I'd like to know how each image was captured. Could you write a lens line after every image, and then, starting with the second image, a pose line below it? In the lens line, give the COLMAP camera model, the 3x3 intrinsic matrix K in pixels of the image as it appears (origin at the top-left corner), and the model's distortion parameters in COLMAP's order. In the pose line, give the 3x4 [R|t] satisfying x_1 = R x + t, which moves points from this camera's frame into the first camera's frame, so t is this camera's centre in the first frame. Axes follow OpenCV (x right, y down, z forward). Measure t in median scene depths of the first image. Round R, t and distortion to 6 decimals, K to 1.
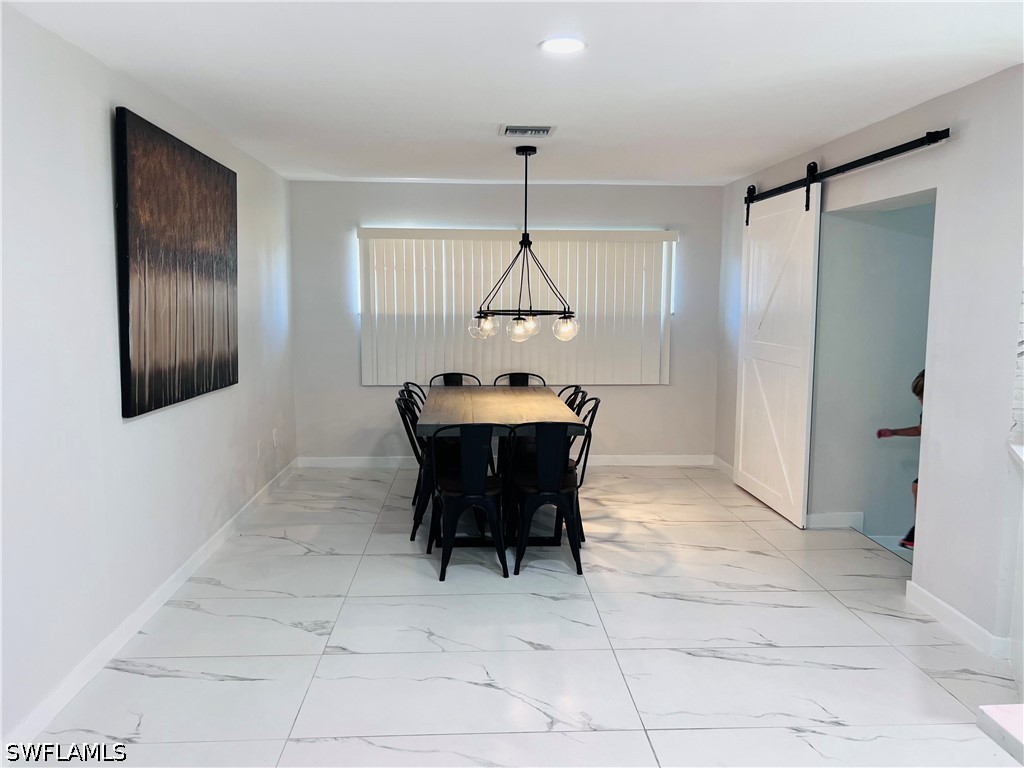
lens RADIAL K [[778.8, 0, 512.0], [0, 778.8, 384.0], [0, 0, 1]] dist [0.052389, 0.000313]
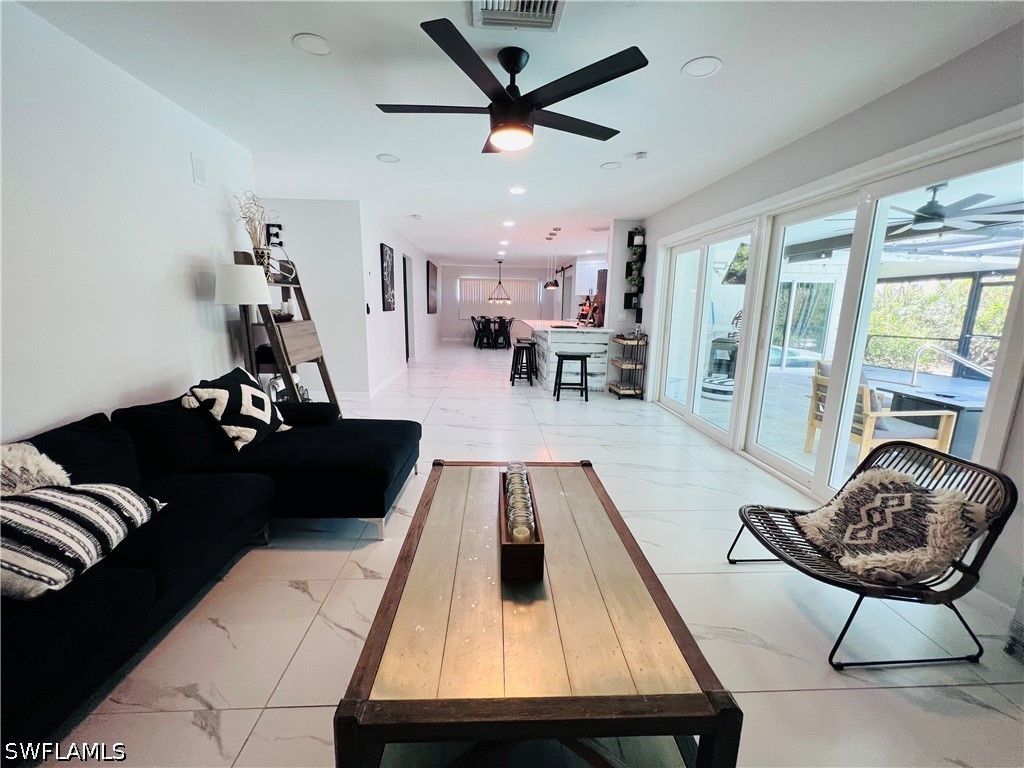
lens RADIAL K [[414.8, 0, 506.7], [0, 414.8, 383.9], [0, 0, 1]] dist [0.001459, 0.000072]
pose [[0.999800, 0.016621, -0.011086, 0.095023], [-0.015775, 0.997251, 0.072403, 0.229233], [0.012259, -0.072214, 0.997314, -1.449182]]
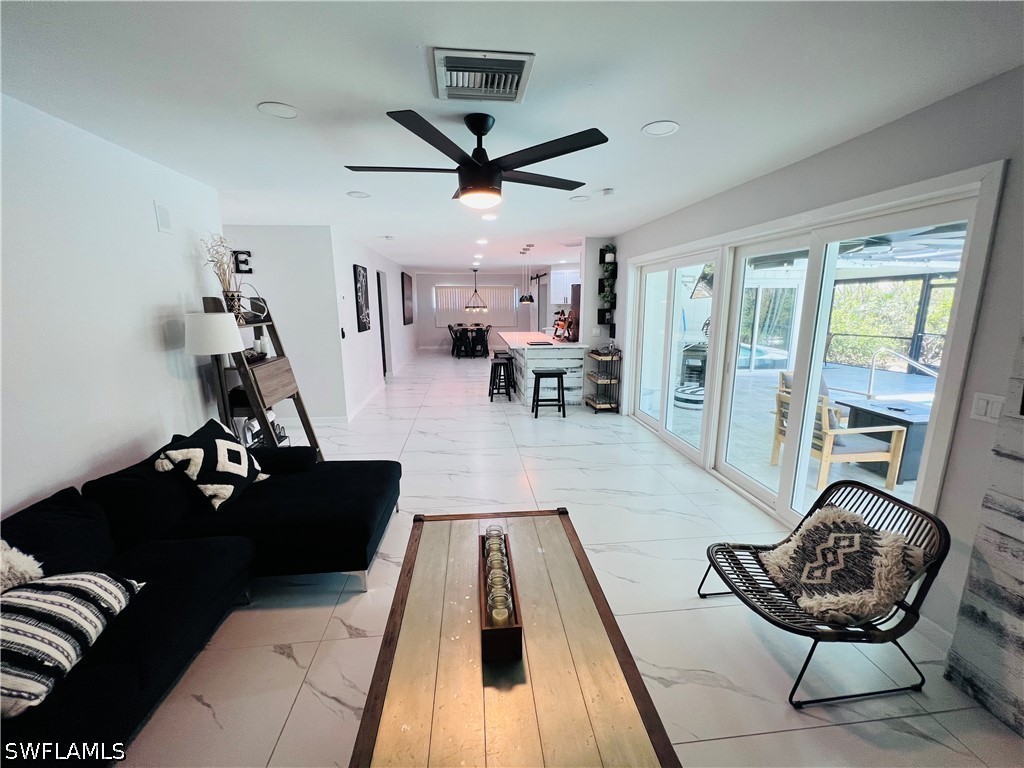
lens RADIAL K [[414.8, 0, 506.7], [0, 414.8, 383.9], [0, 0, 1]] dist [0.001459, 0.000072]
pose [[0.999159, -0.015462, 0.037982, 0.098883], [0.012484, 0.996921, 0.077417, 0.171951], [-0.039062, -0.076877, 0.996275, -1.456952]]
